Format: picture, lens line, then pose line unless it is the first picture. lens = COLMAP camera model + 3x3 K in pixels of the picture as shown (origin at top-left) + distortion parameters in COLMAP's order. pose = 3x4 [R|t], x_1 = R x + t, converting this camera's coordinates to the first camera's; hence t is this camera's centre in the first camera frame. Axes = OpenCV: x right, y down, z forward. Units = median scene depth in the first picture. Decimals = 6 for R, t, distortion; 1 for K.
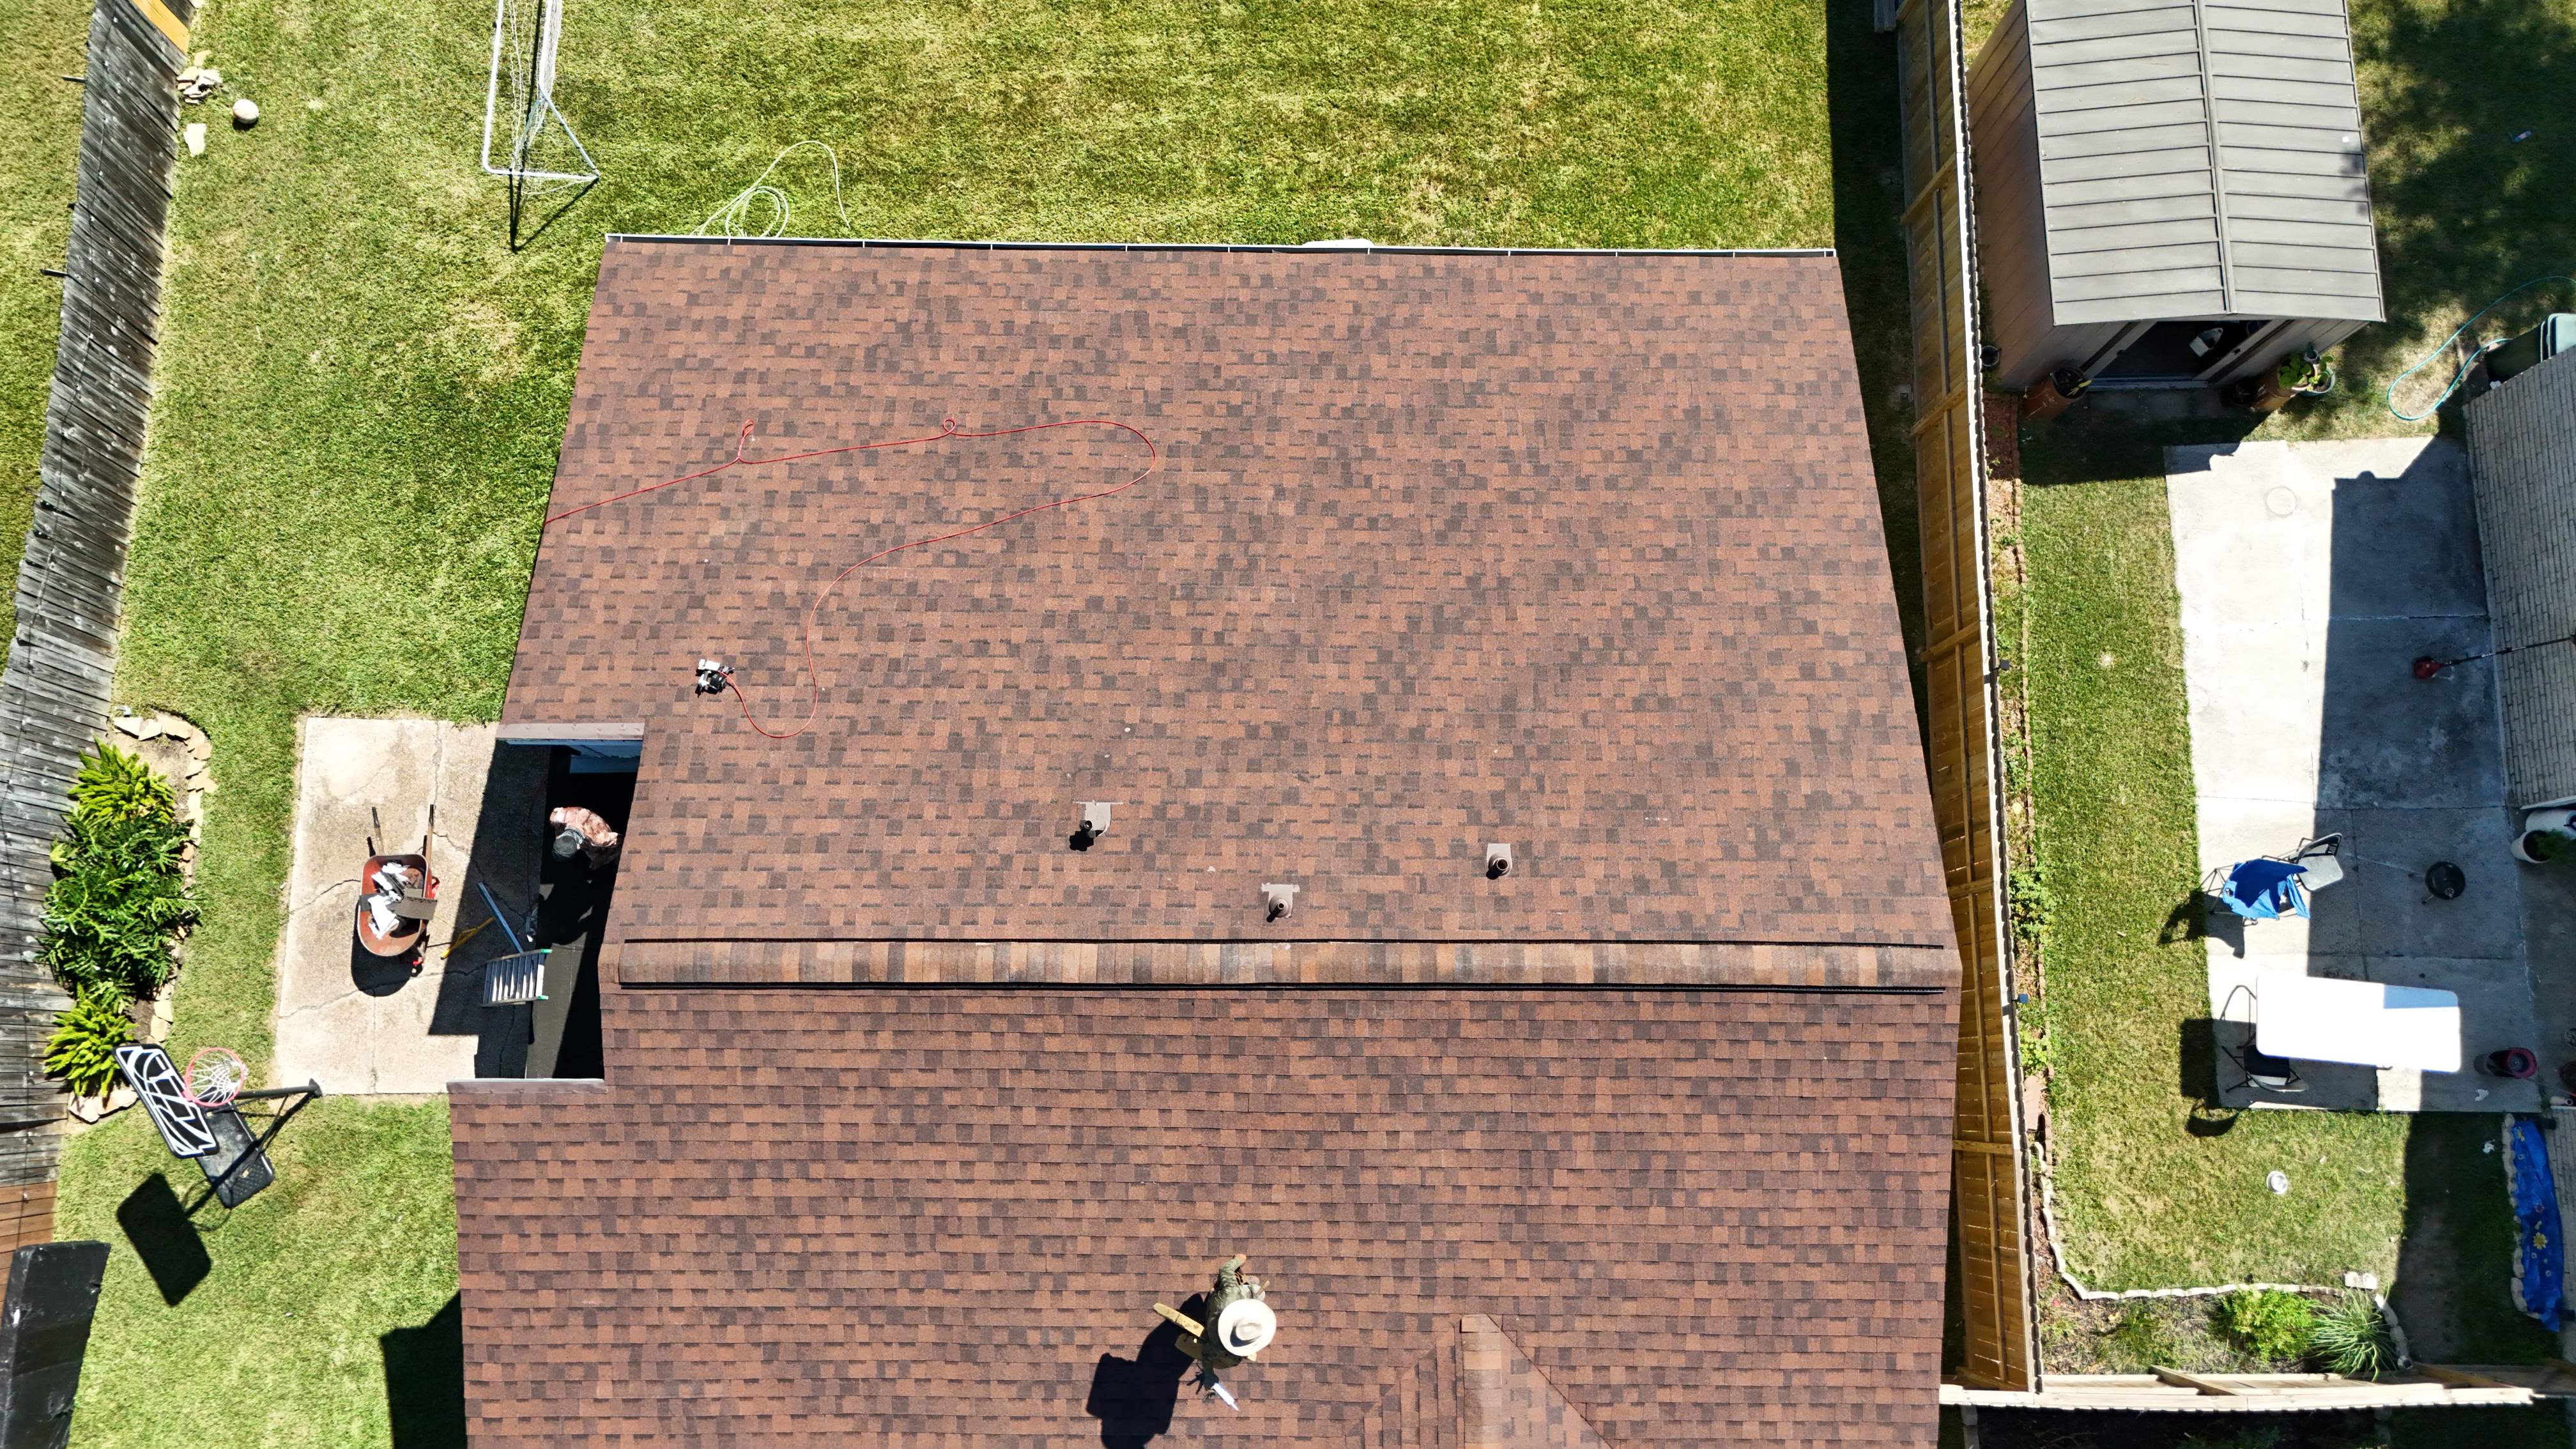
lens RADIAL K [[1901.1, 0, 1283.4], [0, 1901.1, 717.0], [0, 0, 1]] dist [0.076767, -0.070463]
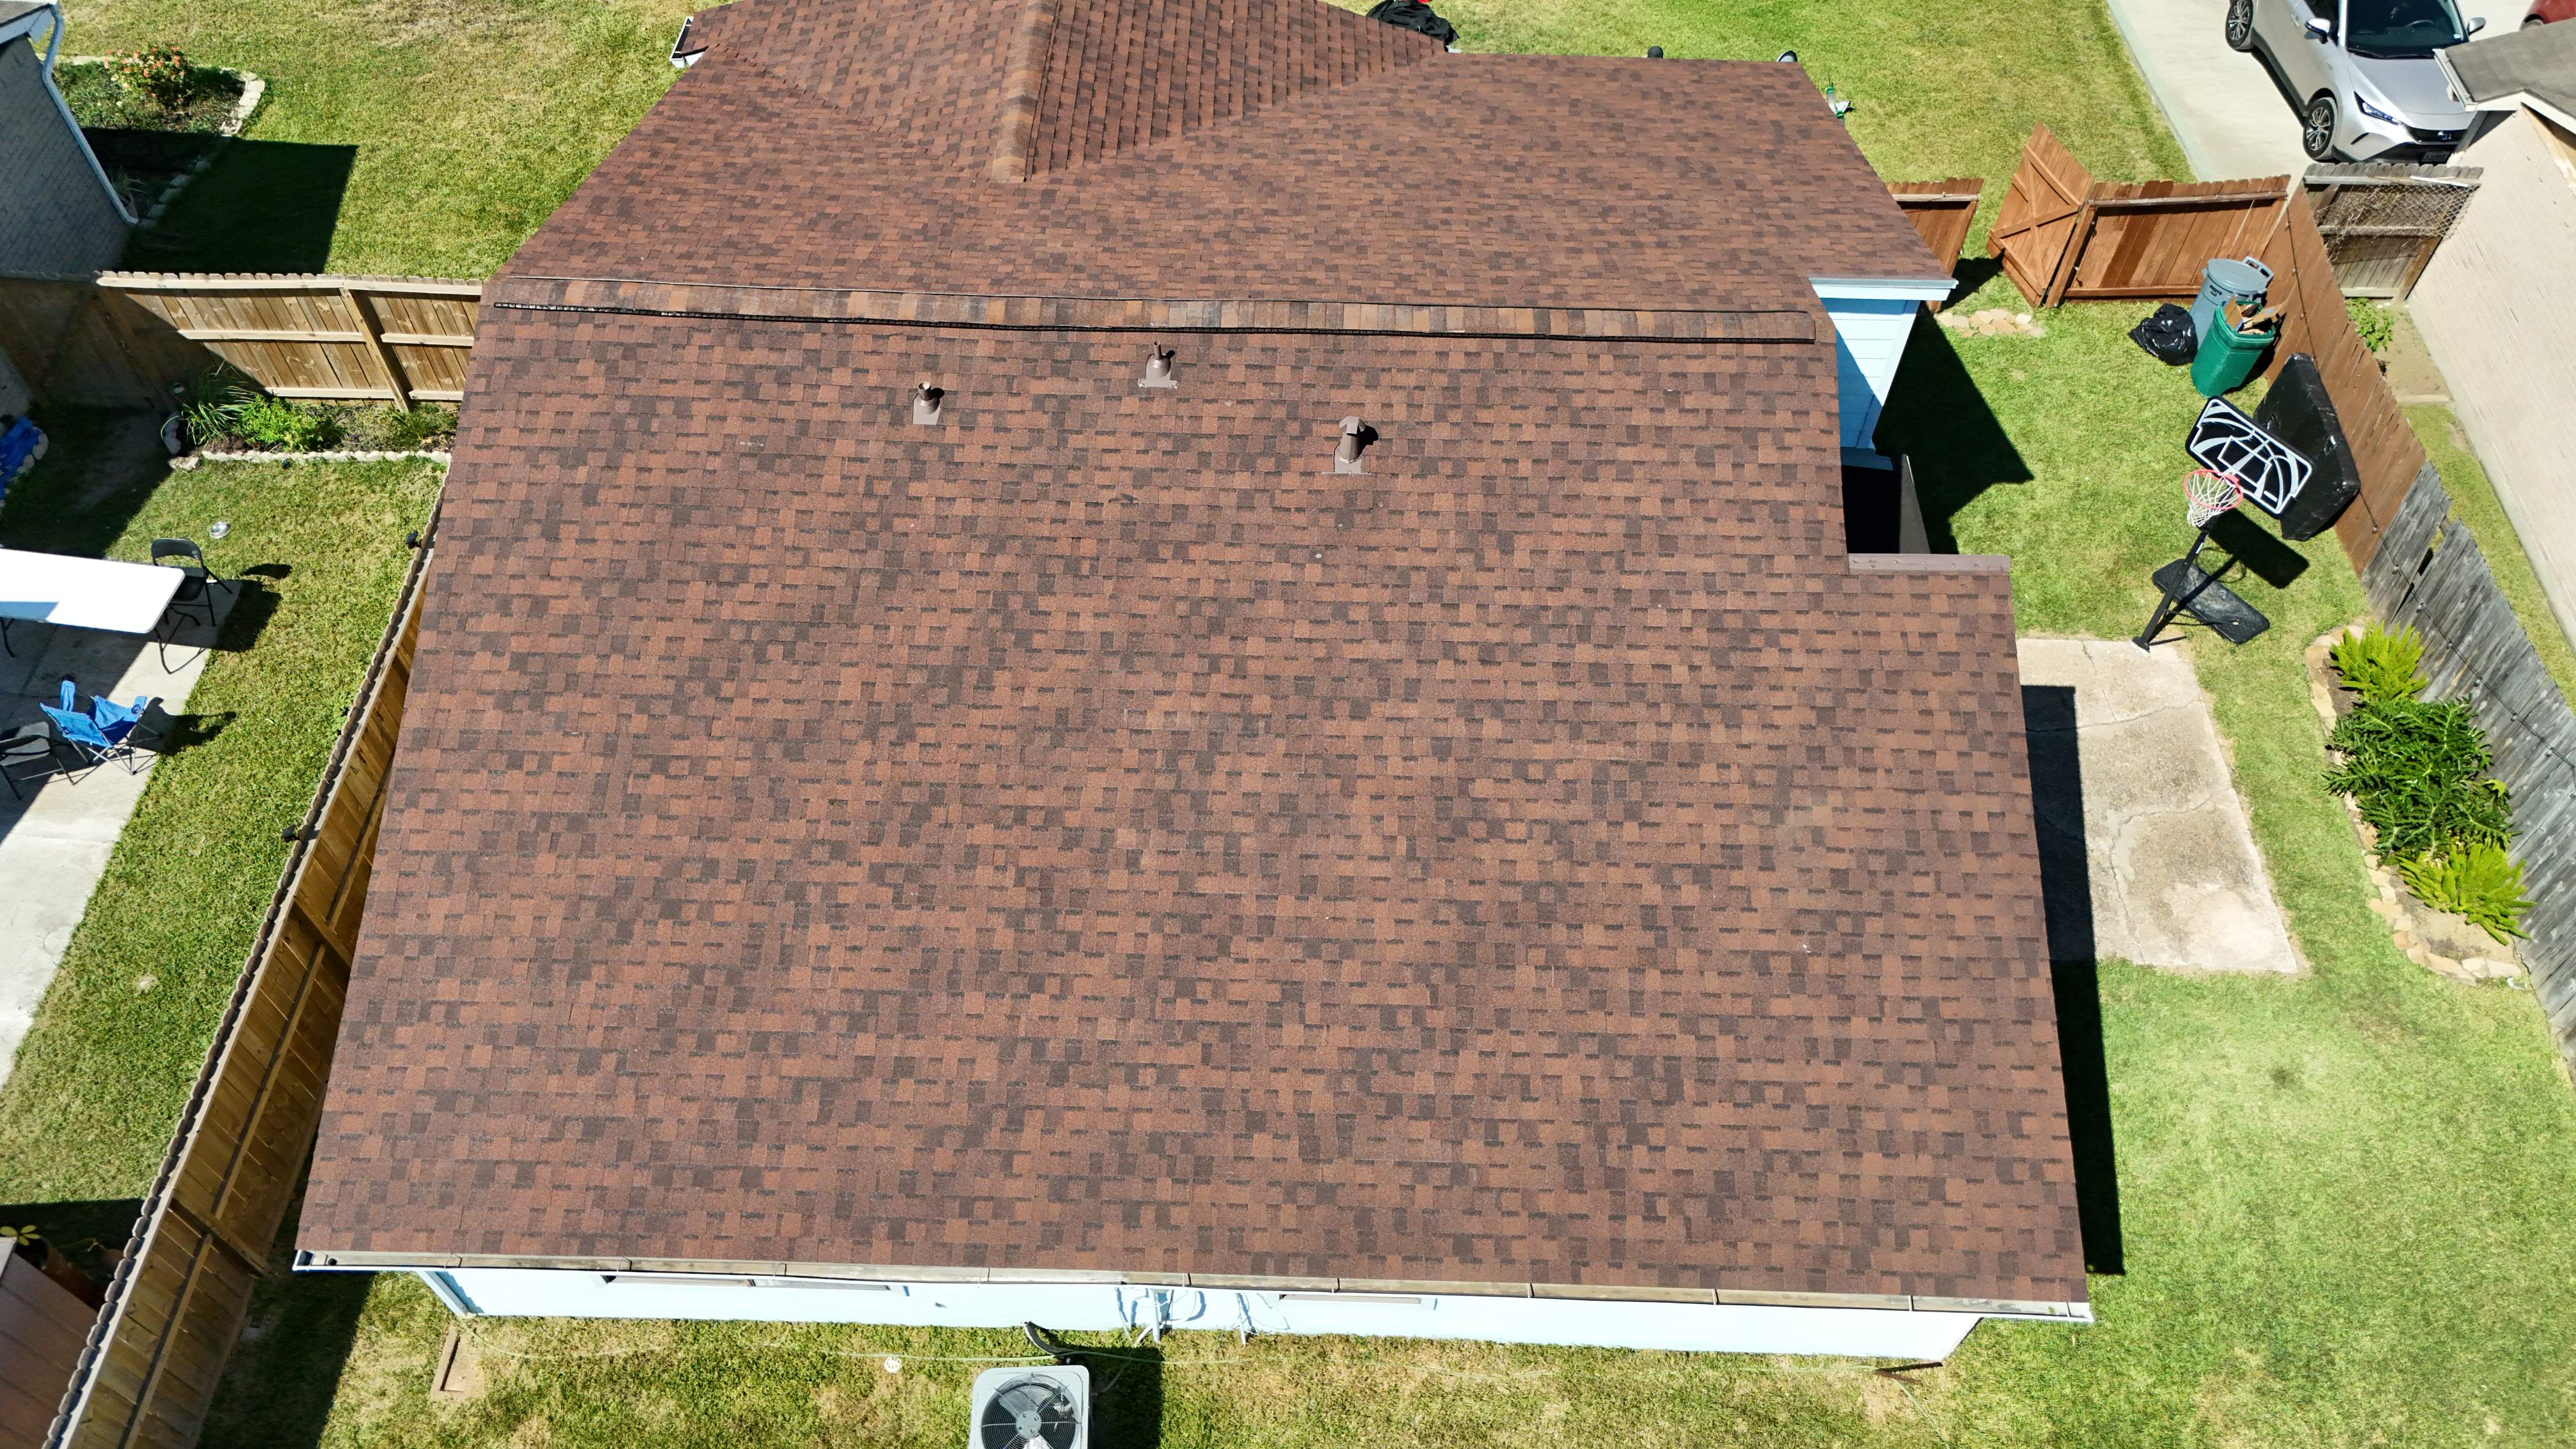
lens RADIAL K [[1901.1, 0, 1287.6], [0, 1901.1, 726.9], [0, 0, 1]] dist [0.076767, -0.070463]
pose [[-0.999556, -0.029425, -0.004634, -0.062483], [0.016481, -0.675894, 0.736814, -0.678239], [-0.024813, 0.736411, 0.676079, 0.426190]]
